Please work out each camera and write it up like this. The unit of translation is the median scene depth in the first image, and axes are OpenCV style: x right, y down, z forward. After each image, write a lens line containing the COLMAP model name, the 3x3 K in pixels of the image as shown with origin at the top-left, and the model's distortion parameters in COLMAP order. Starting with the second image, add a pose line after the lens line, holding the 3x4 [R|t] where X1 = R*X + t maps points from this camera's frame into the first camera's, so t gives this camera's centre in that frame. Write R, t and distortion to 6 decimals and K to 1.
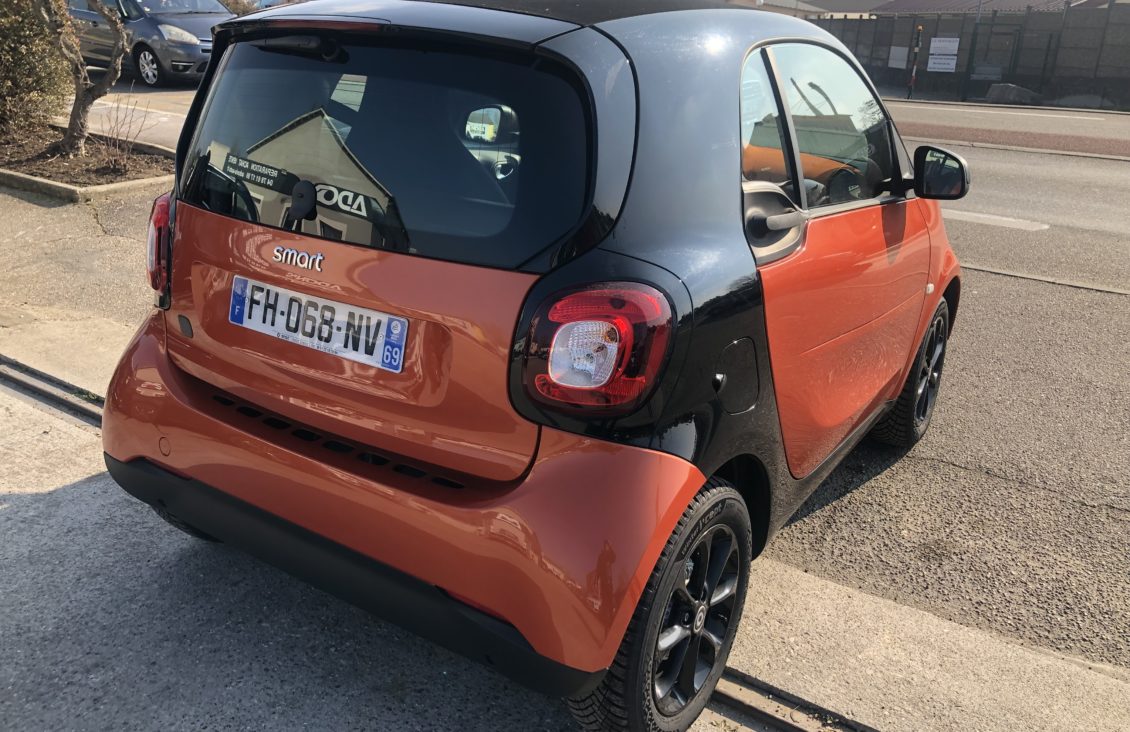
lens RADIAL K [[992.8, 0, 569.8], [0, 992.8, 395.0], [0, 0, 1]] dist [0.093316, -0.120884]
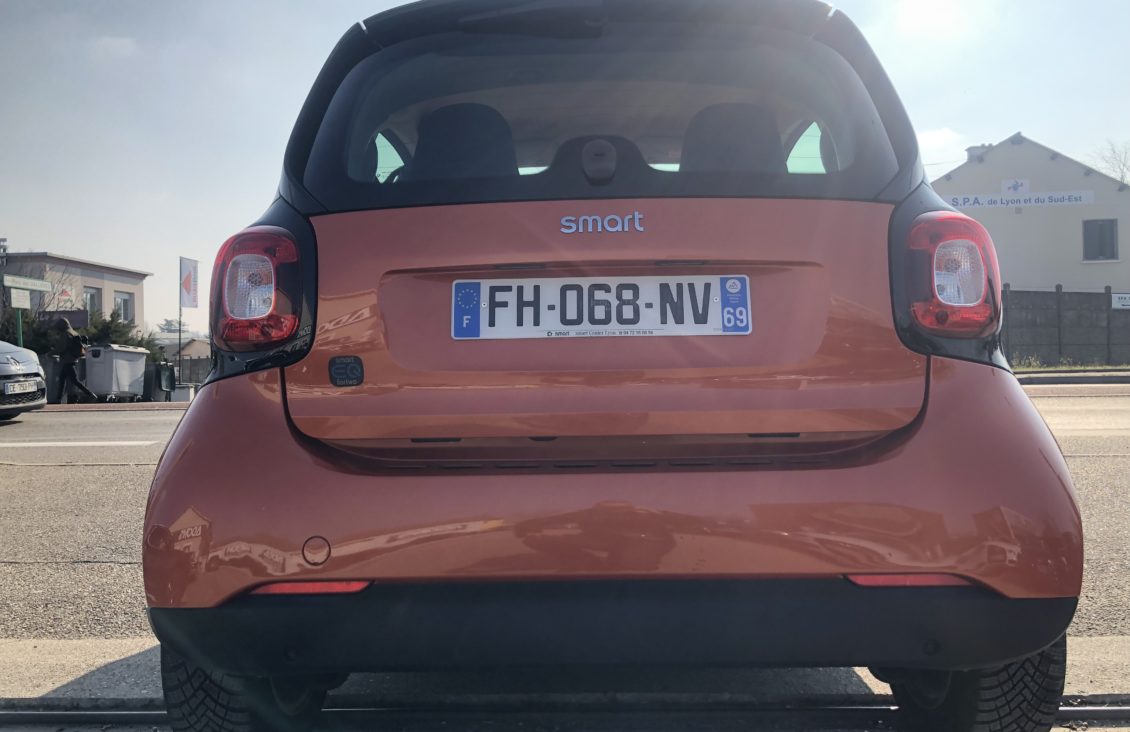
lens RADIAL K [[992.8, 0, 569.8], [0, 992.8, 395.0], [0, 0, 1]] dist [0.093316, -0.120884]
pose [[0.827000, -0.041858, 0.560641, -0.727159], [0.246146, 0.923523, -0.294139, 0.224628], [-0.505453, 0.381253, 0.774056, 0.390628]]
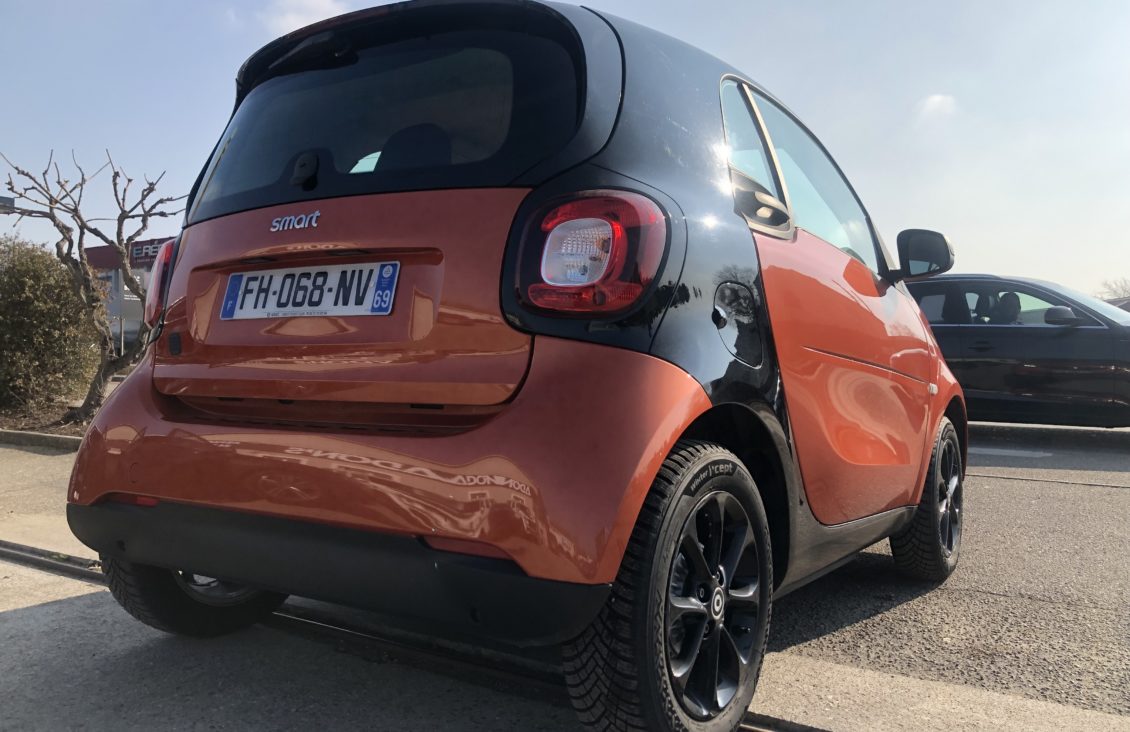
lens RADIAL K [[993.4, 0, 565.0], [0, 993.4, 366.0], [0, 0, 1]] dist [0.095125, -0.097926]
pose [[0.999881, -0.014465, -0.005325, 0.004810], [0.011347, 0.924572, -0.380838, 0.364409], [0.010432, 0.380733, 0.924626, 0.112034]]
